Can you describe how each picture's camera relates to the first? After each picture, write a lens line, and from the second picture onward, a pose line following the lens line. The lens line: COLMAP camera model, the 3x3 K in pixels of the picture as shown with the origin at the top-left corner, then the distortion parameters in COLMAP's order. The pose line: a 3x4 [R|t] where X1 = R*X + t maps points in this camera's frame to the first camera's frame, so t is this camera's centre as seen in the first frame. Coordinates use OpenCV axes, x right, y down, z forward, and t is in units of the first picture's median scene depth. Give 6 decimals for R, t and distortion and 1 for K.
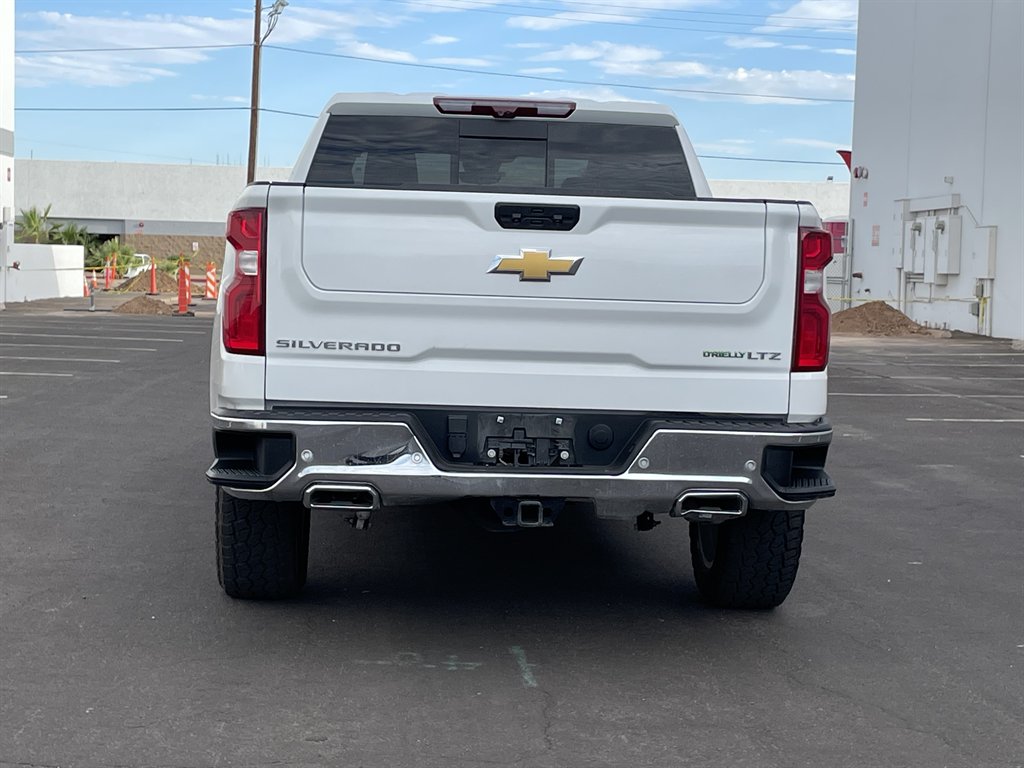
lens RADIAL K [[1875.3, 0, 512.0], [0, 1875.3, 384.0], [0, 0, 1]] dist [0.109756, 0.000531]
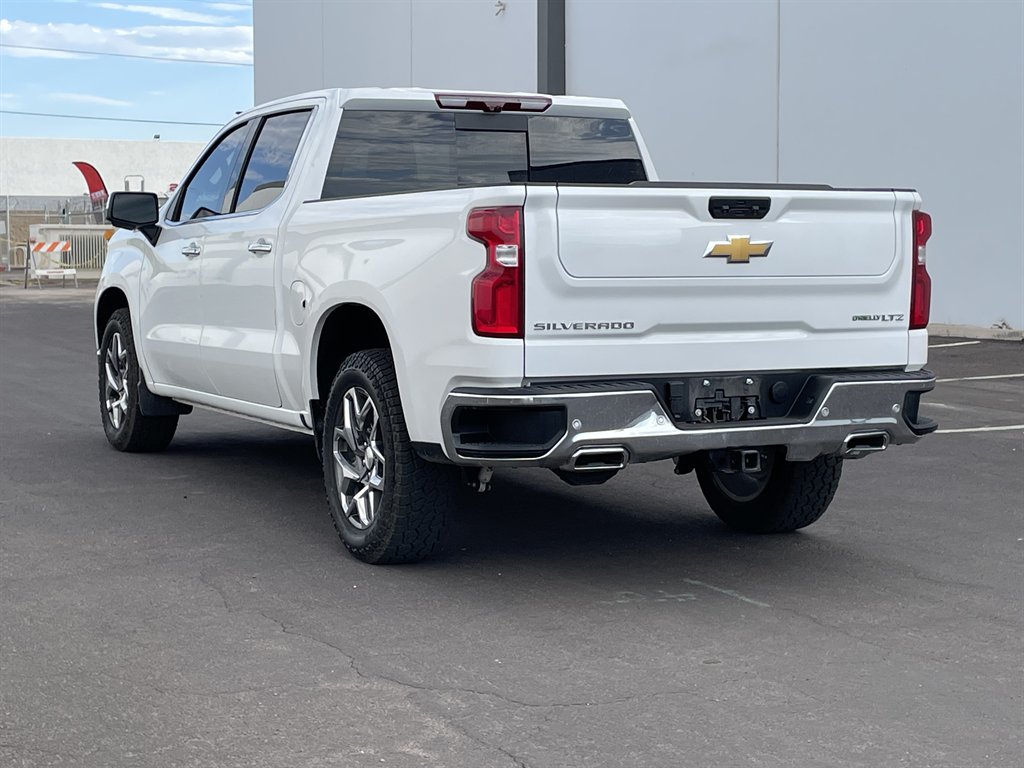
lens RADIAL K [[1875.3, 0, 512.0], [0, 1875.3, 384.0], [0, 0, 1]] dist [0.109756, 0.000531]
pose [[0.924912, -0.058918, 0.375587, -0.558501], [0.050066, 0.998191, 0.033292, -0.025324], [-0.376869, -0.011988, 0.926189, -0.033416]]
